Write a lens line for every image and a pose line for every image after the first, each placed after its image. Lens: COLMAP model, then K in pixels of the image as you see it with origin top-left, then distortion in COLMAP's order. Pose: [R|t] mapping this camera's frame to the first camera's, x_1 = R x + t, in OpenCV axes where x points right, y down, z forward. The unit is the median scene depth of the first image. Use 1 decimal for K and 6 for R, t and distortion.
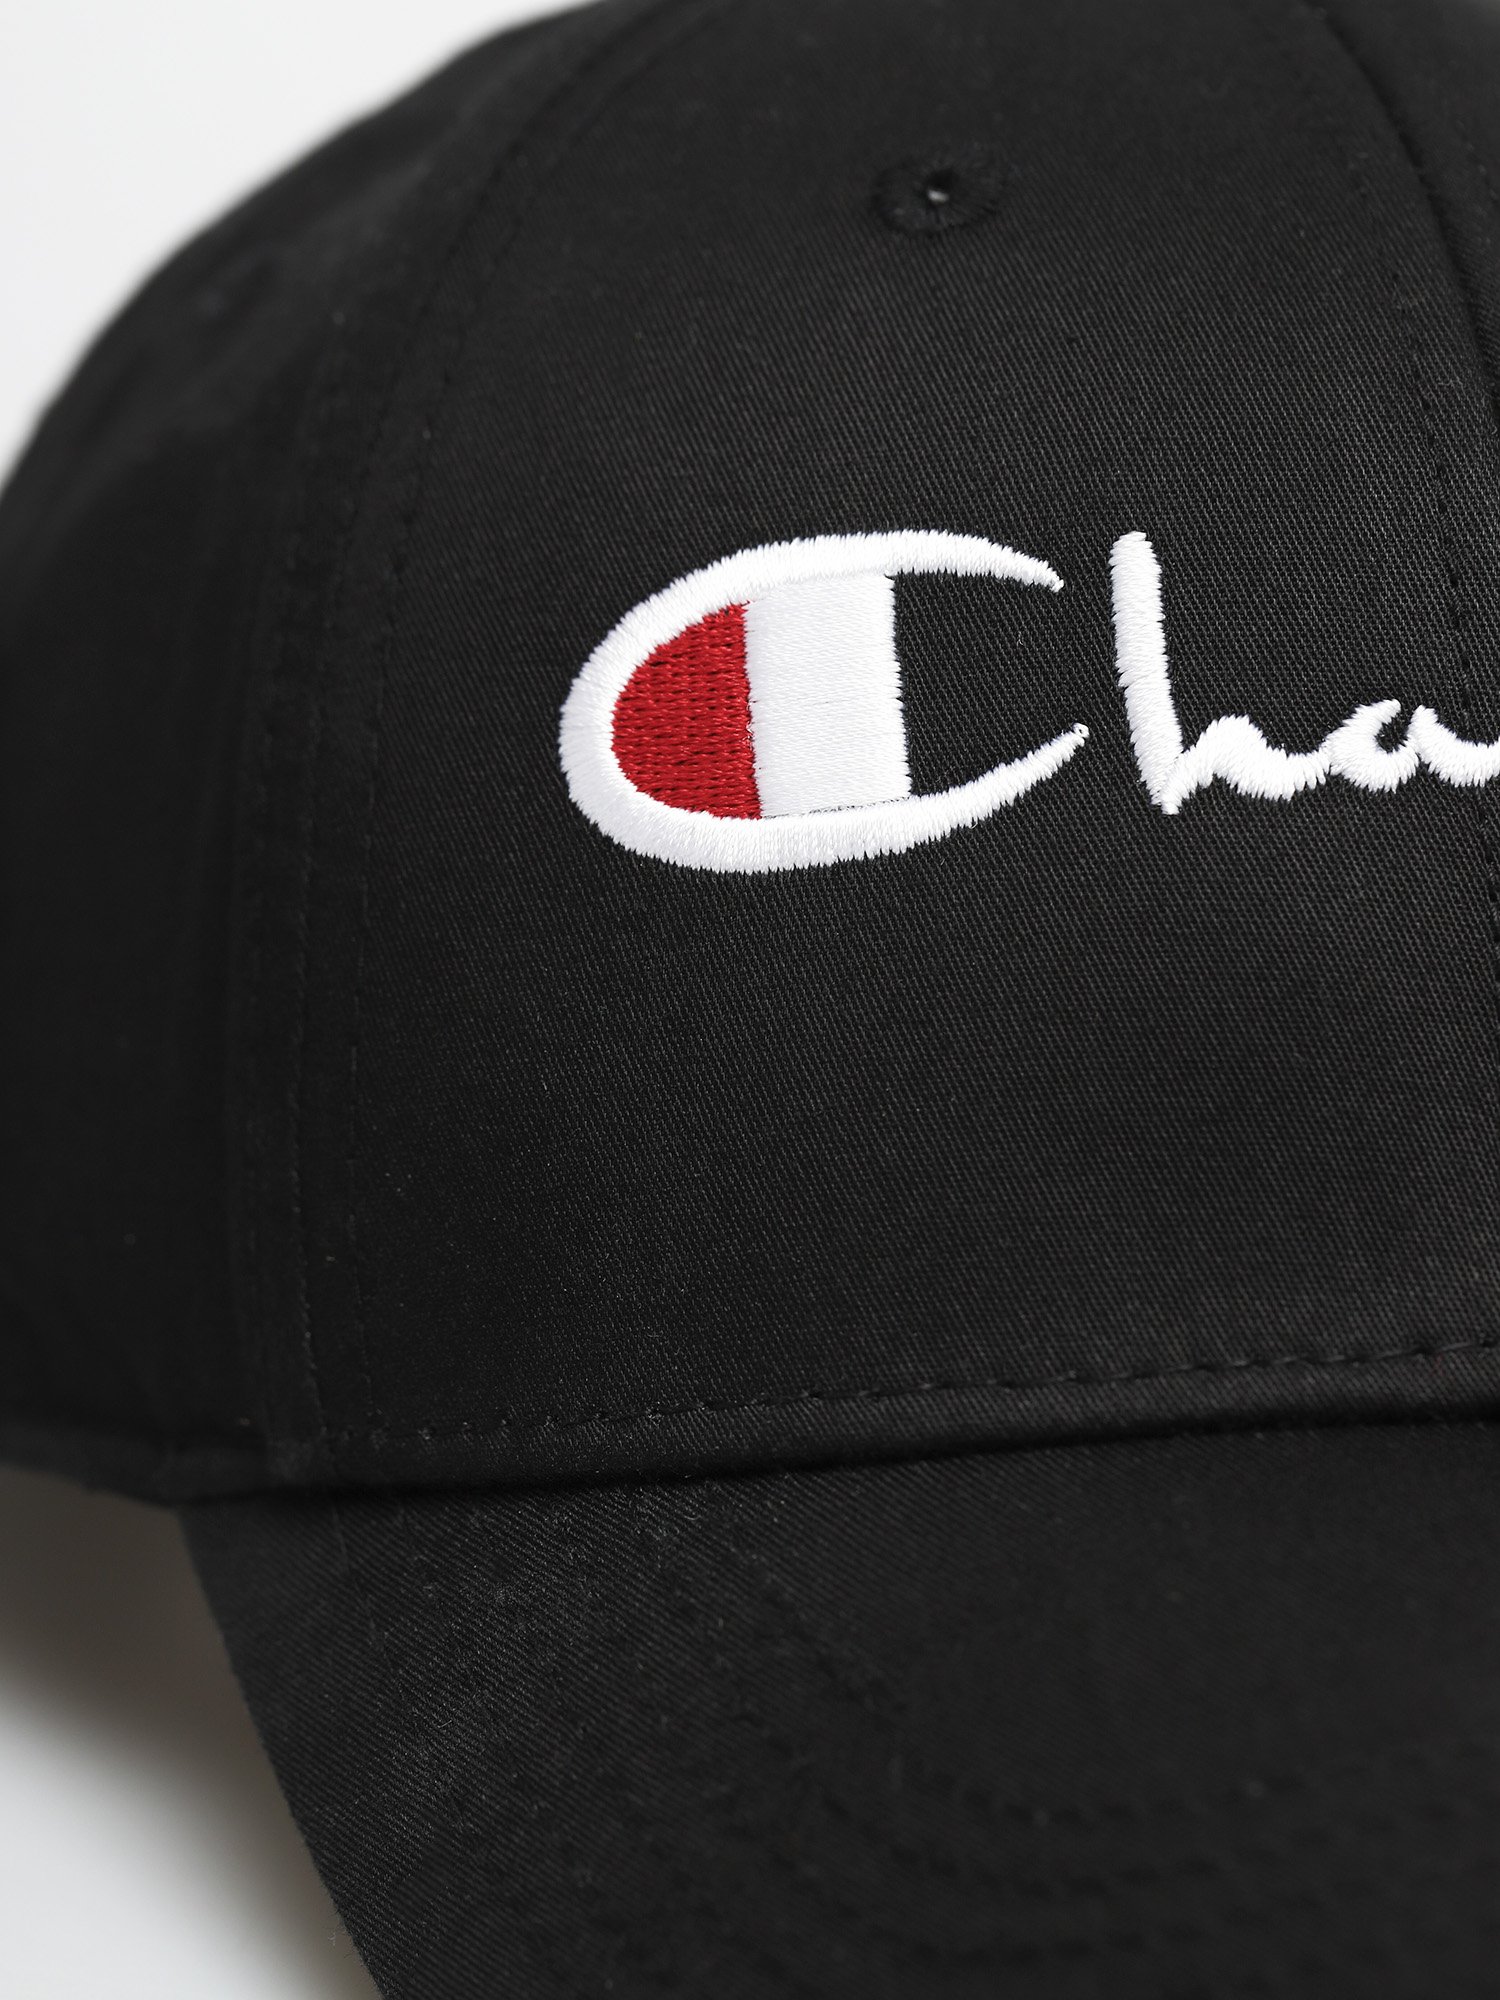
lens RADIAL K [[5539.8, 0, 750.0], [0, 5539.8, 1000.0], [0, 0, 1]] dist [0.111193, 0.503081]
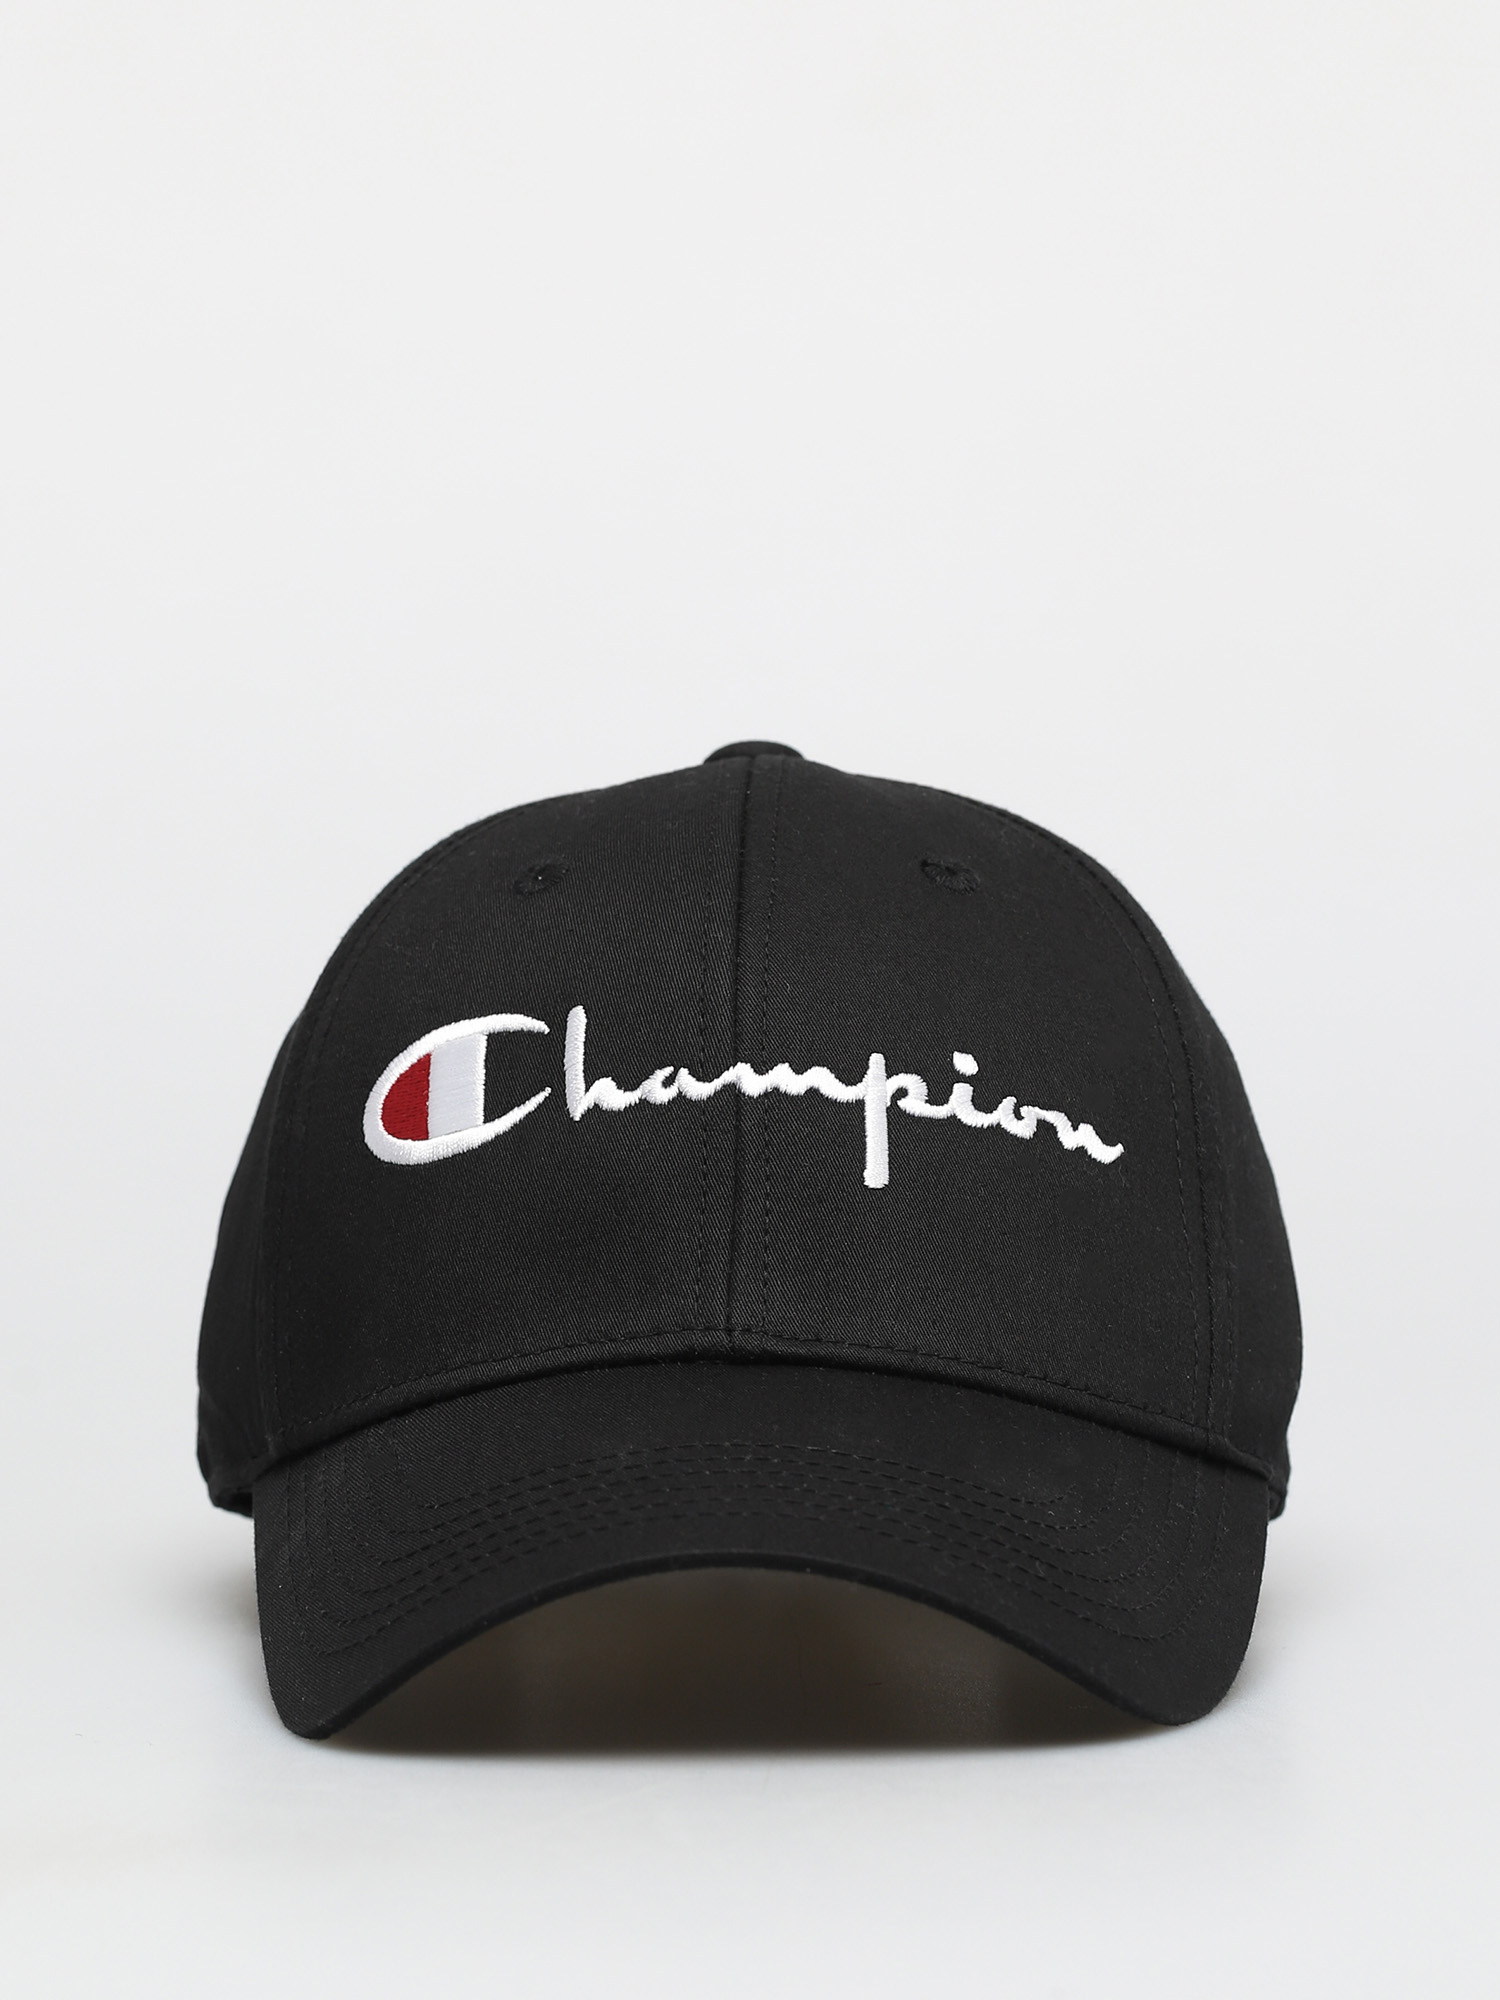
lens RADIAL K [[5539.8, 0, 750.0], [0, 5539.8, 1000.0], [0, 0, 1]] dist [0.111193, 0.503081]
pose [[0.952238, -0.075275, -0.295932, 0.826463], [0.017959, 0.981268, -0.191811, 0.359150], [0.304827, 0.177335, 0.935752, -1.141274]]
